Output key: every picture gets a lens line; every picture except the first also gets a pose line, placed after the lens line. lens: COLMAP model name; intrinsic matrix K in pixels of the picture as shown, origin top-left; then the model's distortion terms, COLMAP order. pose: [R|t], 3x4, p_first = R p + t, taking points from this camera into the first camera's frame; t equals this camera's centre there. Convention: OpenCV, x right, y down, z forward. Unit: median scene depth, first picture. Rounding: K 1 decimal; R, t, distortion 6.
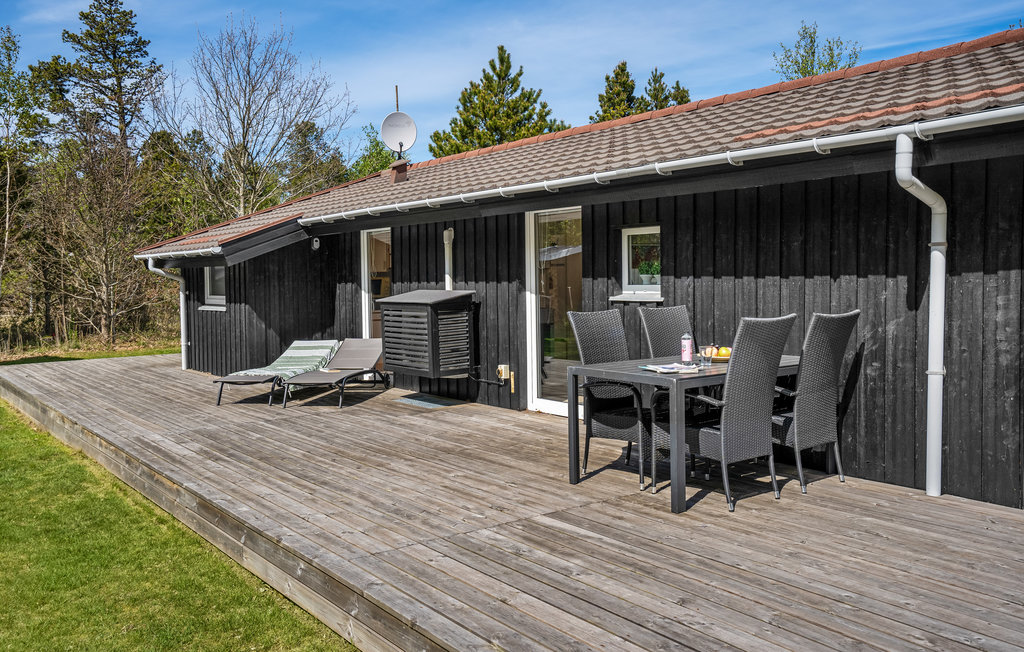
lens RADIAL K [[873.7, 0, 514.3], [0, 873.7, 318.4], [0, 0, 1]] dist [0.047298, 0.014855]
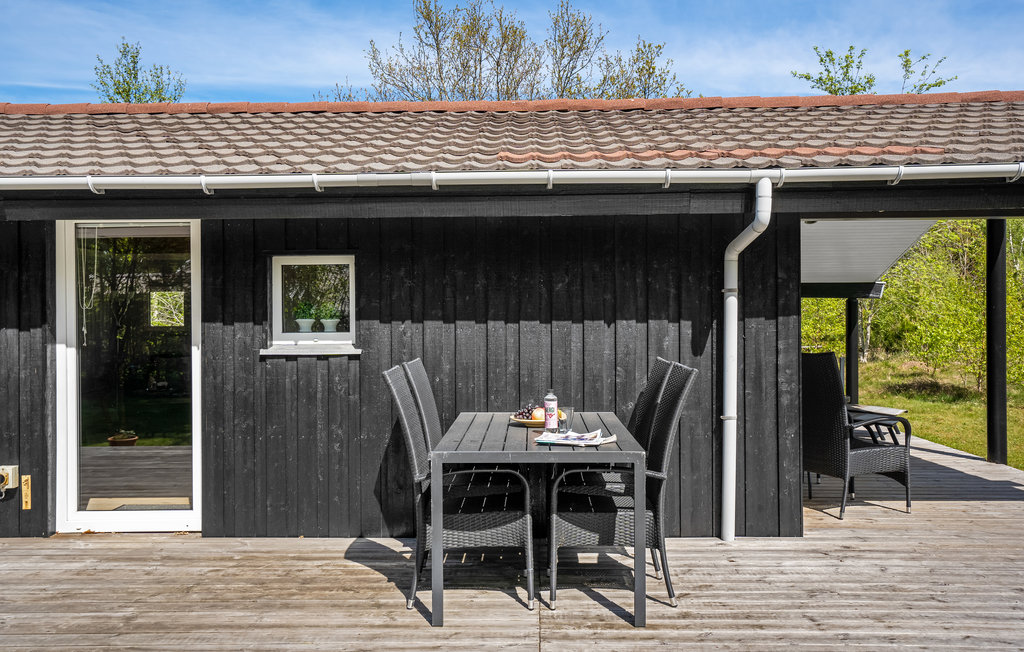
lens RADIAL K [[873.7, 0, 514.3], [0, 873.7, 318.4], [0, 0, 1]] dist [0.047298, 0.014855]
pose [[0.628483, 0.013862, 0.777700, -0.234060], [0.035060, 0.998320, -0.046127, -0.007031], [-0.777033, 0.056256, 0.626941, 0.284214]]
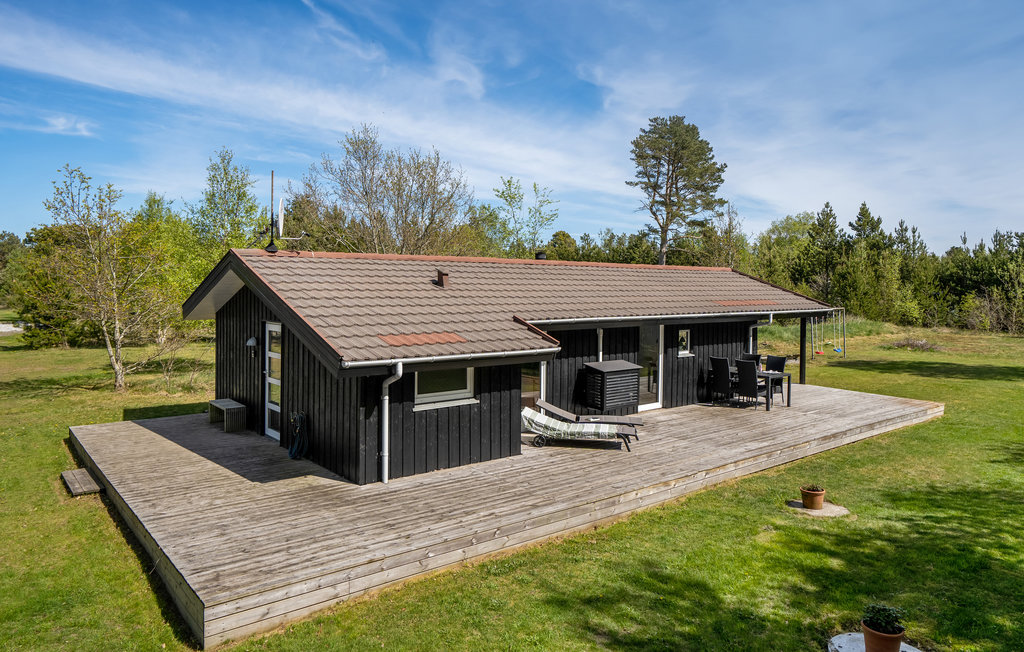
lens RADIAL K [[683.0, 0, 512.1], [0, 683.0, 287.5], [0, 0, 1]] dist [0.001478, 0.001632]
pose [[-0.045310, 0.012491, 0.998895, -1.390784], [0.043035, 0.999018, -0.010541, -0.166818], [-0.998046, 0.042510, -0.045804, 1.152217]]
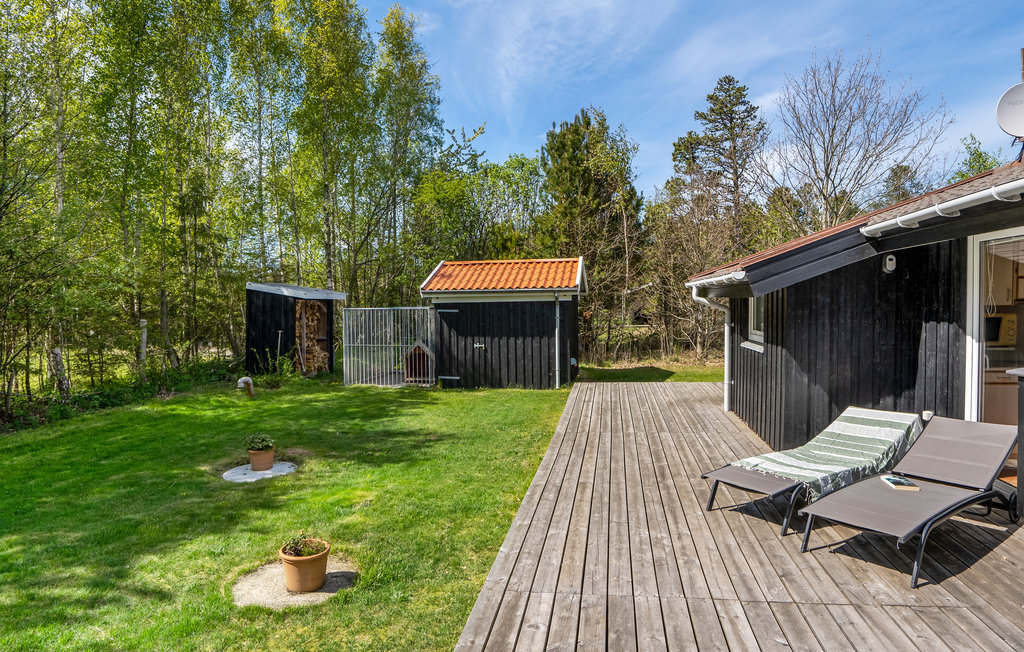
lens RADIAL K [[623.5, 0, 512.0], [0, 623.5, 326.0], [0, 0, 1]] dist [-0.109481, 0.055081]
pose [[0.693995, 0.034484, -0.719153, -0.105591], [-0.032871, 0.999328, 0.016197, -0.039377], [0.719229, 0.012399, 0.694663, 0.529885]]
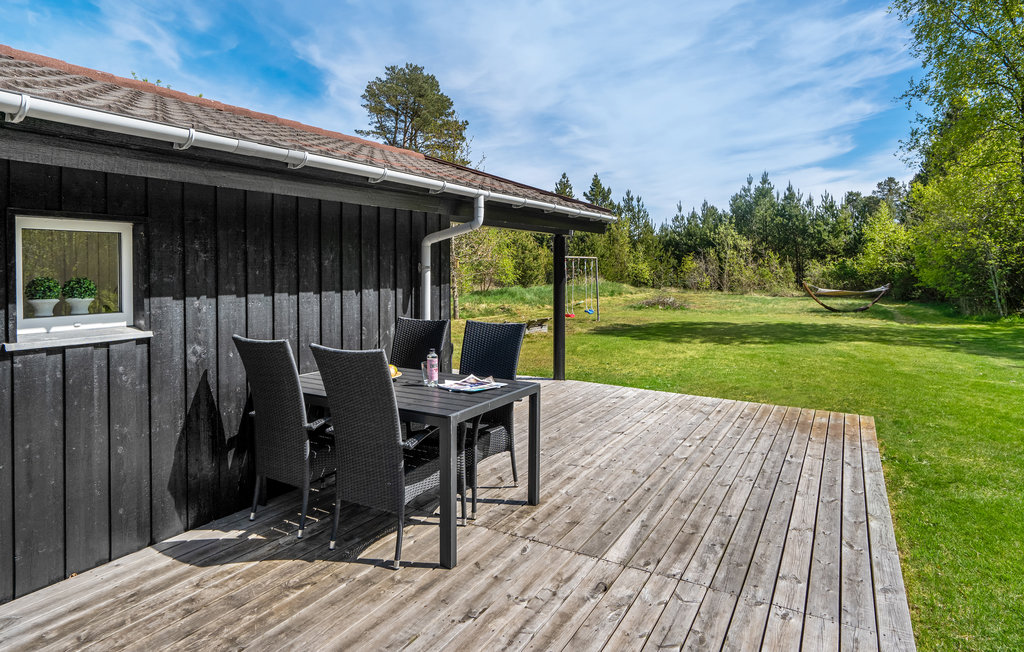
lens RADIAL K [[575.7, 0, 510.6], [0, 575.7, 268.5], [0, 0, 1]] dist [-0.017512, 0.000423]
pose [[-0.383528, 0.018622, 0.923341, -0.232954], [0.057685, 0.998327, 0.003826, -0.039127], [-0.921726, 0.054731, -0.383961, 0.625921]]
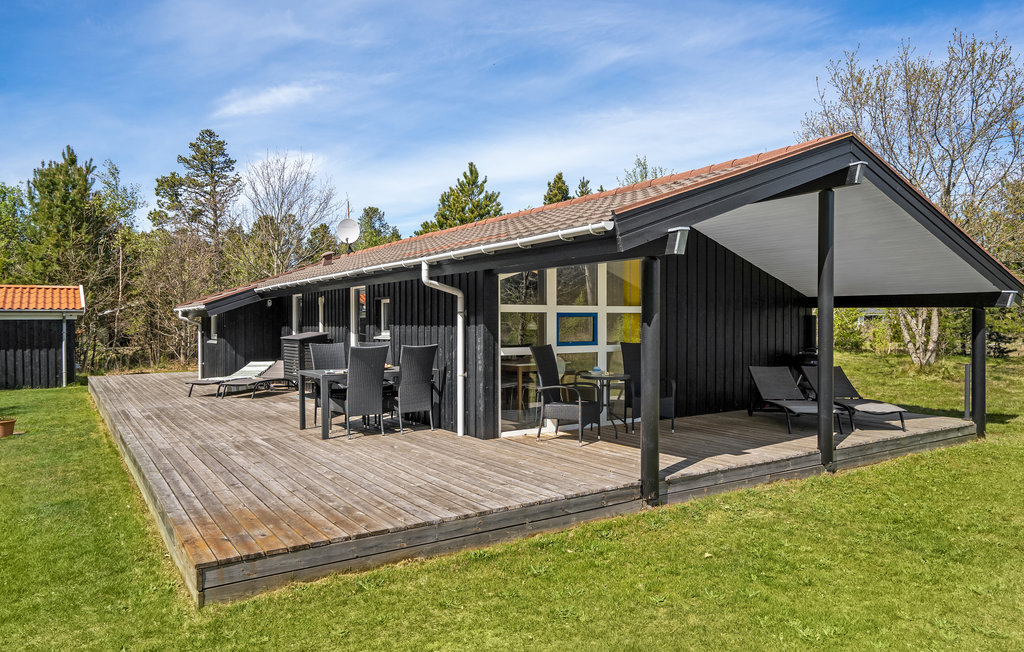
lens RADIAL K [[690.3, 0, 510.2], [0, 690.3, 329.2], [0, 0, 1]] dist [0.017564, 0.004525]
pose [[0.997764, 0.011680, -0.065805, 0.354321], [-0.014211, 0.999172, -0.038130, 0.007803], [0.065305, 0.038980, 0.997104, -0.300536]]
